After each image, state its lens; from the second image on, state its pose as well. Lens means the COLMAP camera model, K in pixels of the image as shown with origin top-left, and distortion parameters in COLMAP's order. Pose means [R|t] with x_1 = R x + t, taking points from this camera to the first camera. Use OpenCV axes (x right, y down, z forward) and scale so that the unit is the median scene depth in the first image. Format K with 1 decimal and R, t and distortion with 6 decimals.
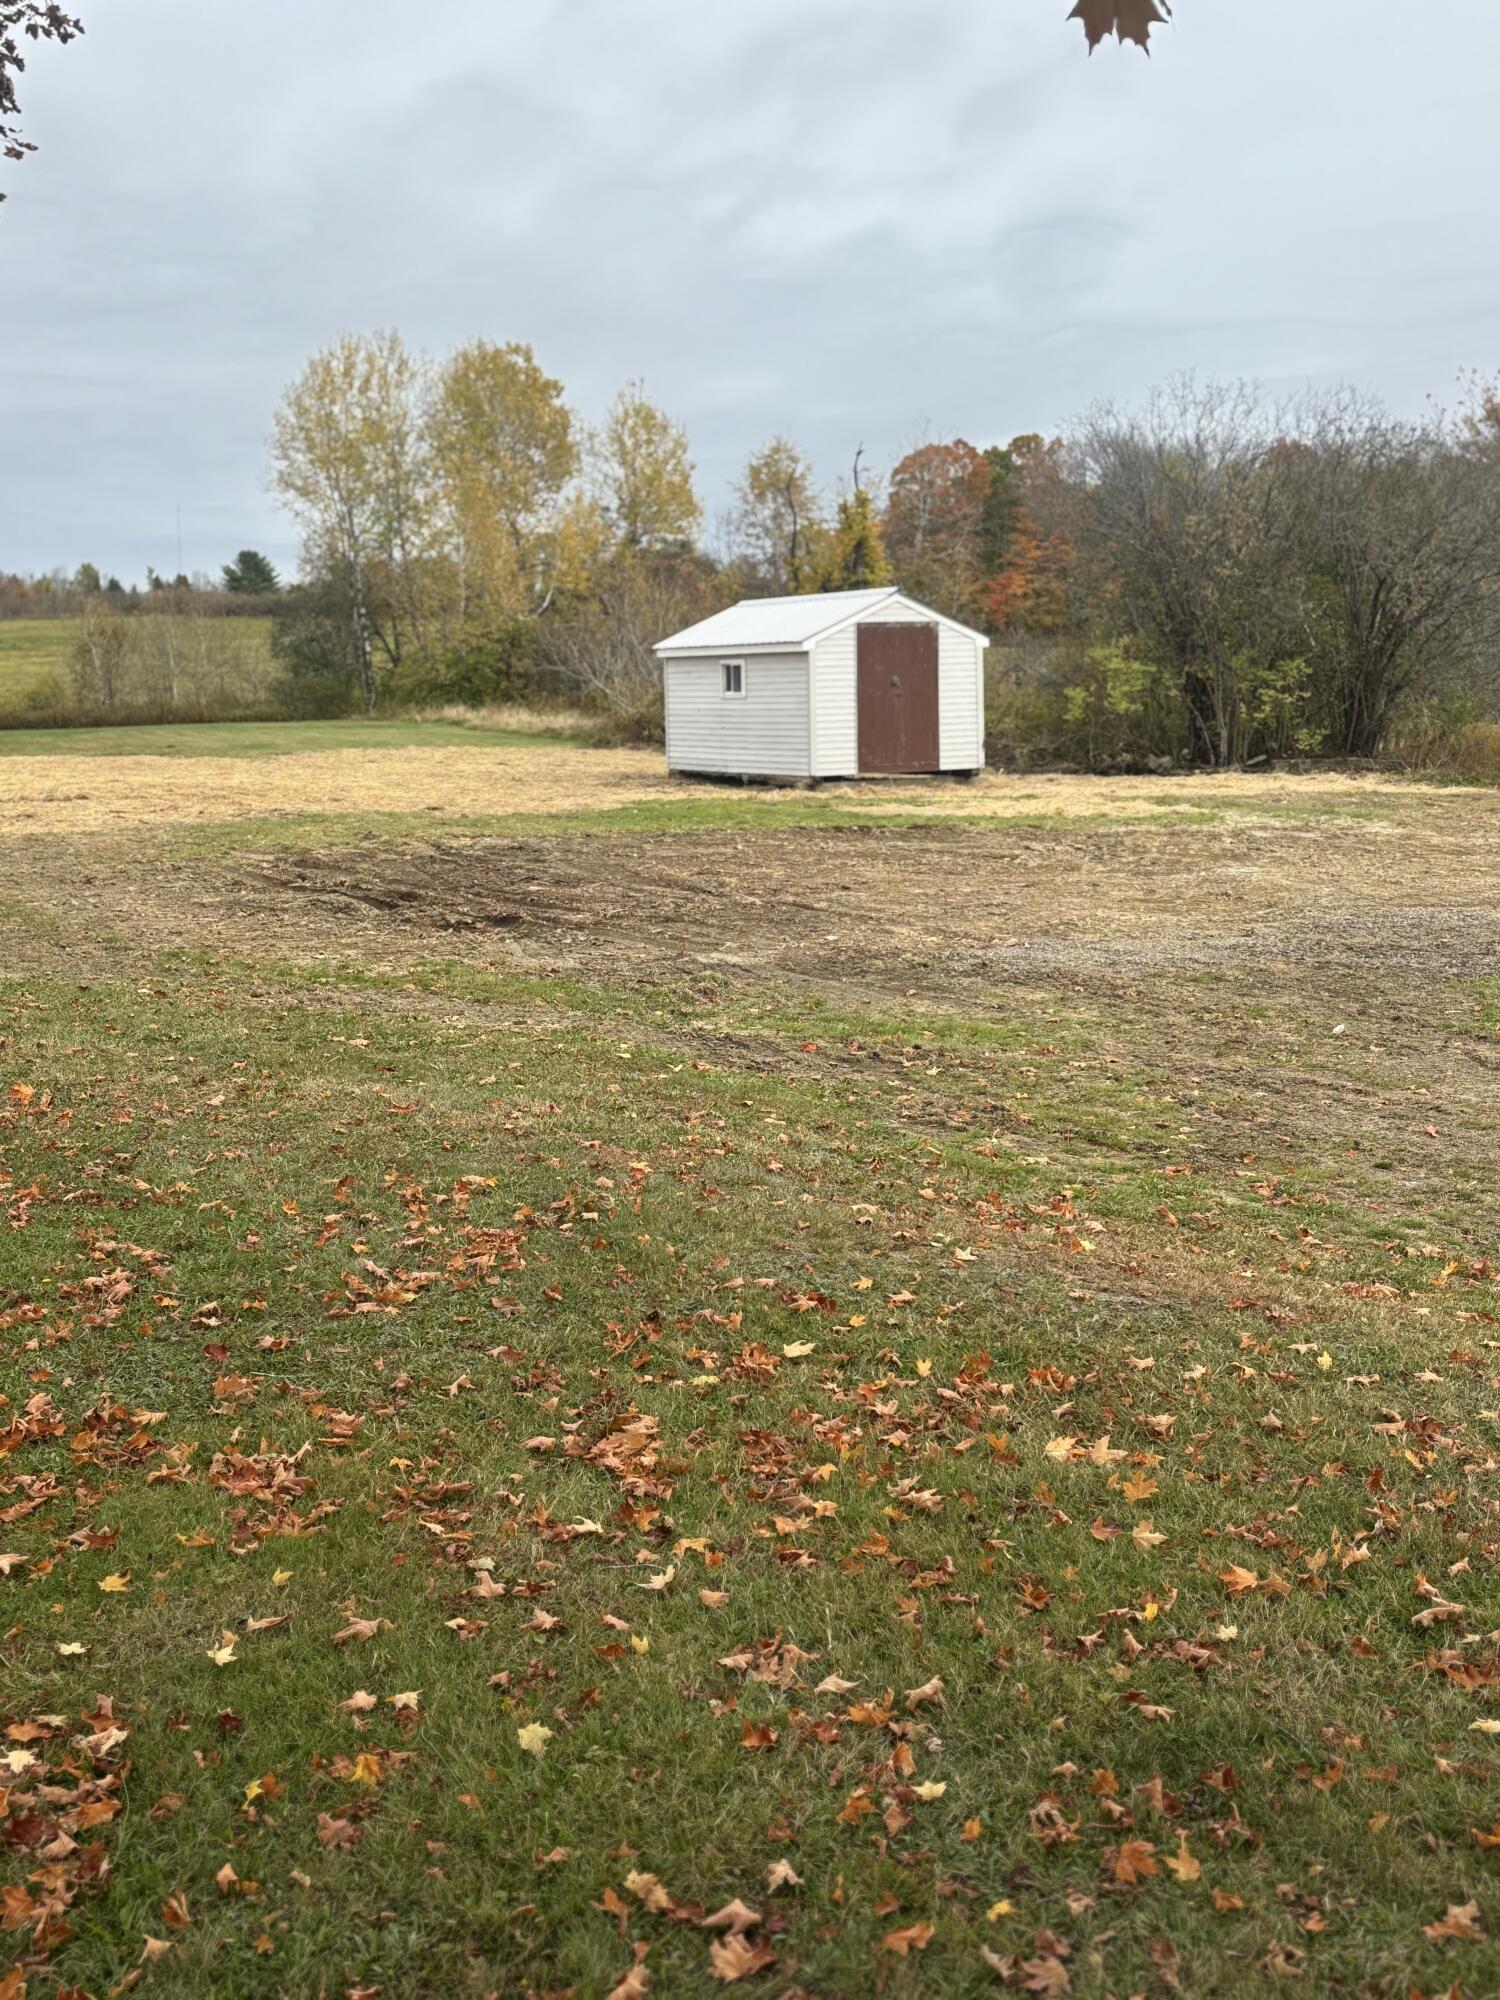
lens RADIAL K [[2186.8, 0, 750.0], [0, 2186.8, 1000.0], [0, 0, 1]] dist [0.078472, -0.280400]
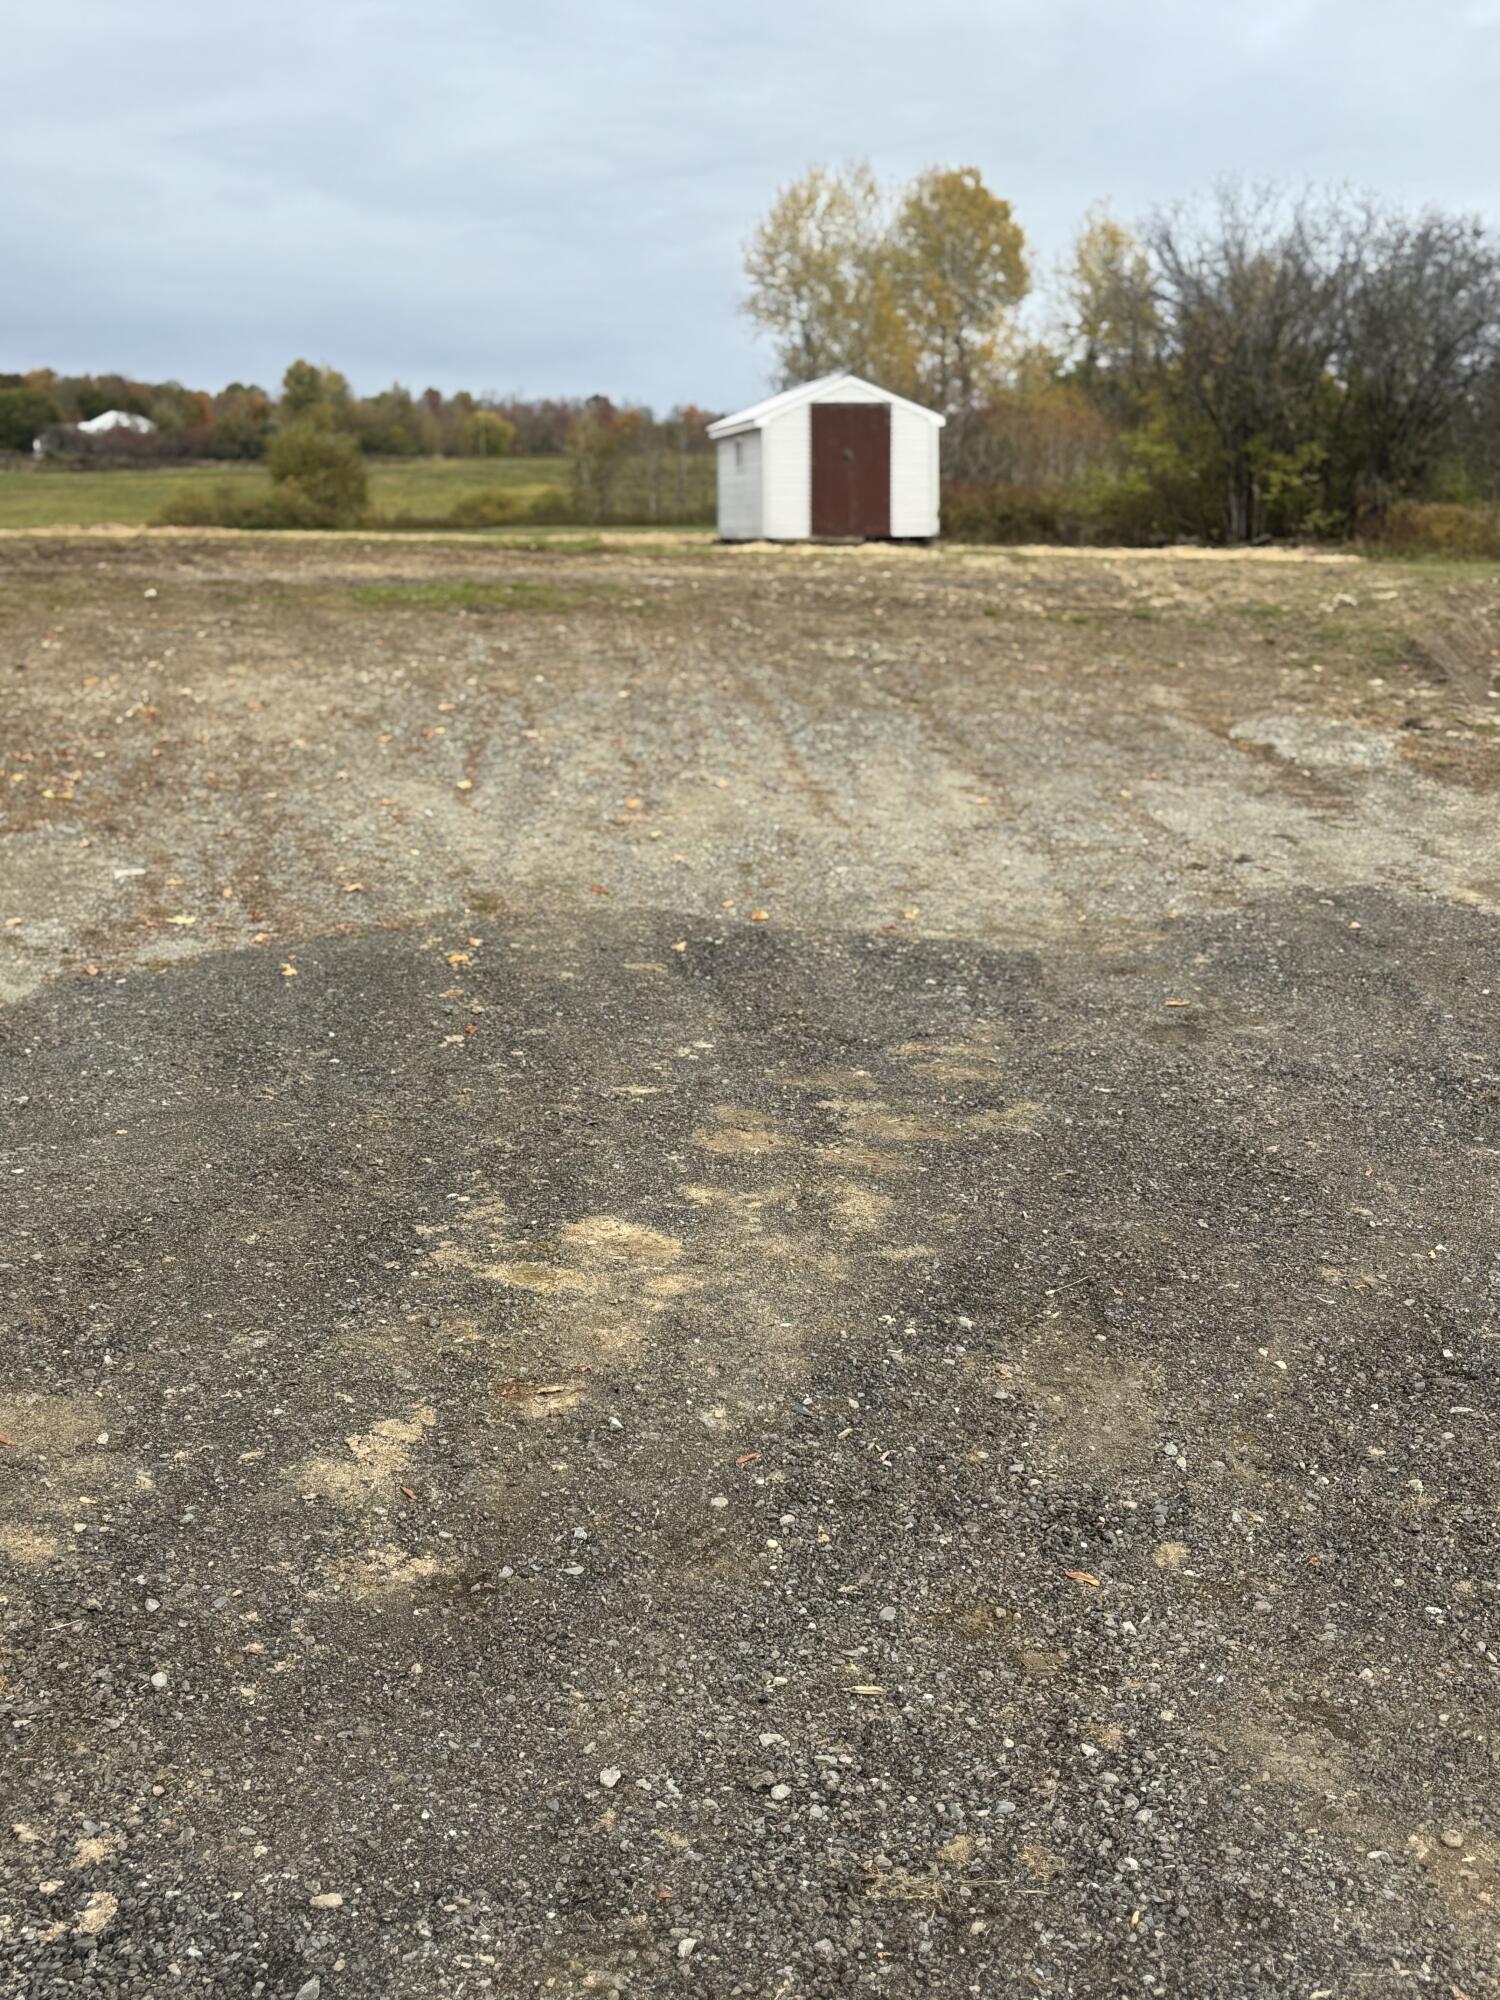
lens RADIAL K [[2186.8, 0, 750.0], [0, 2186.8, 1000.0], [0, 0, 1]] dist [0.078472, -0.280400]
pose [[0.949896, 0.073820, -0.303725, 0.139536], [-0.052208, 0.995532, 0.078685, 0.018109], [0.308176, -0.058885, 0.949505, -0.043171]]
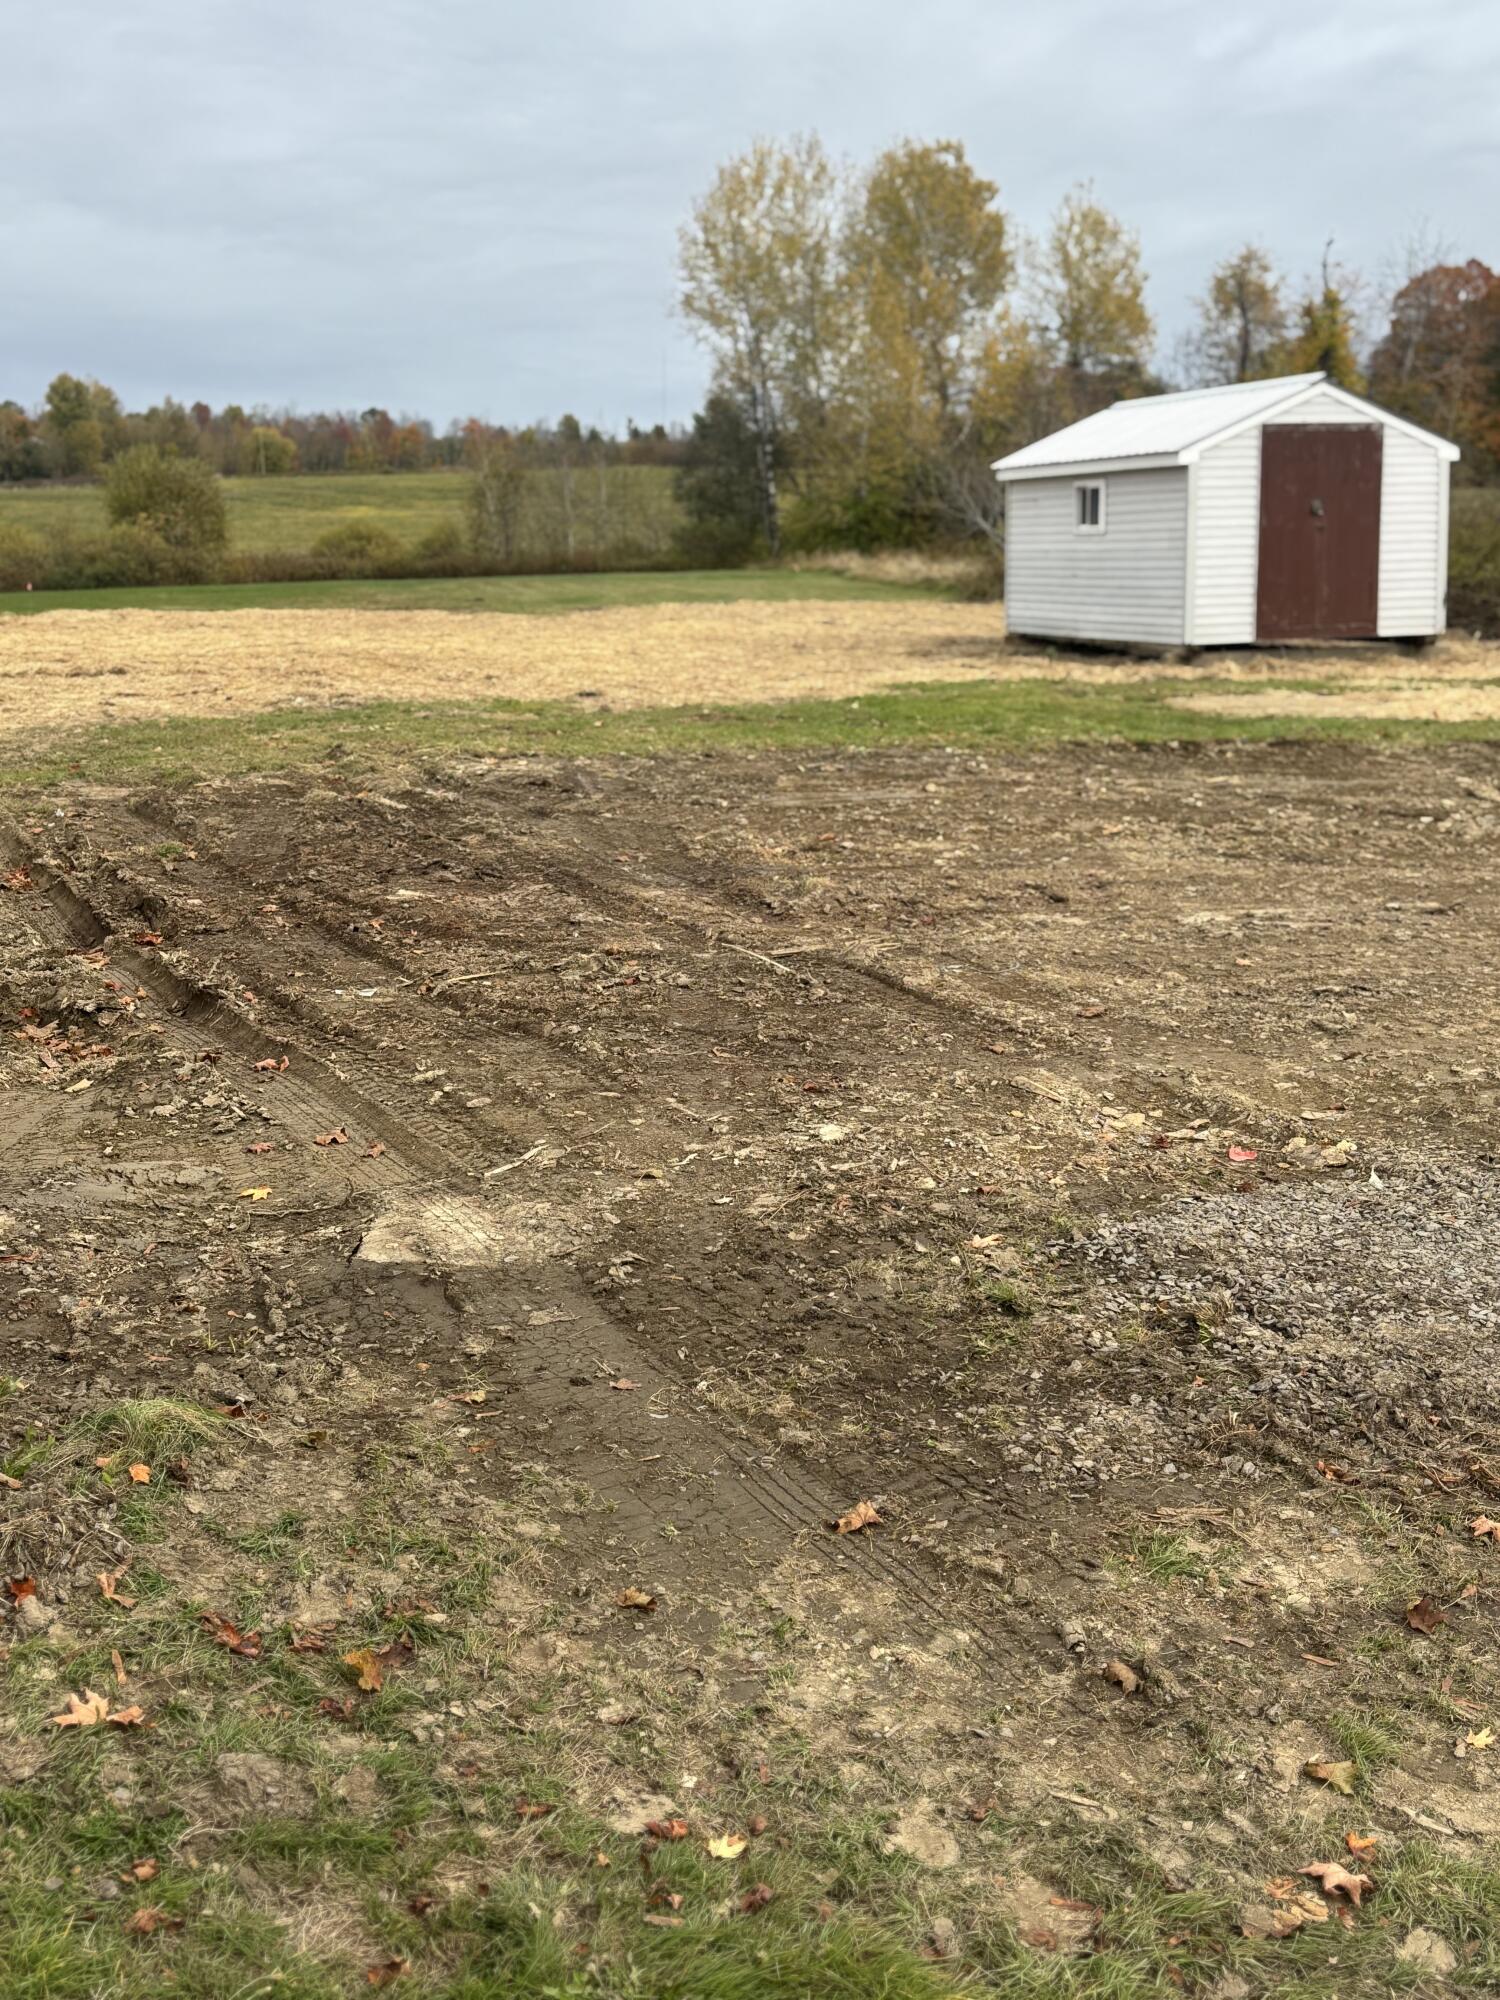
lens RADIAL K [[2186.8, 0, 750.0], [0, 2186.8, 1000.0], [0, 0, 1]] dist [0.078472, -0.280400]
pose [[0.977241, 0.041595, -0.208013, 0.015354], [-0.027726, 0.997221, 0.069152, -0.011716], [0.210311, -0.061810, 0.975679, 0.096384]]
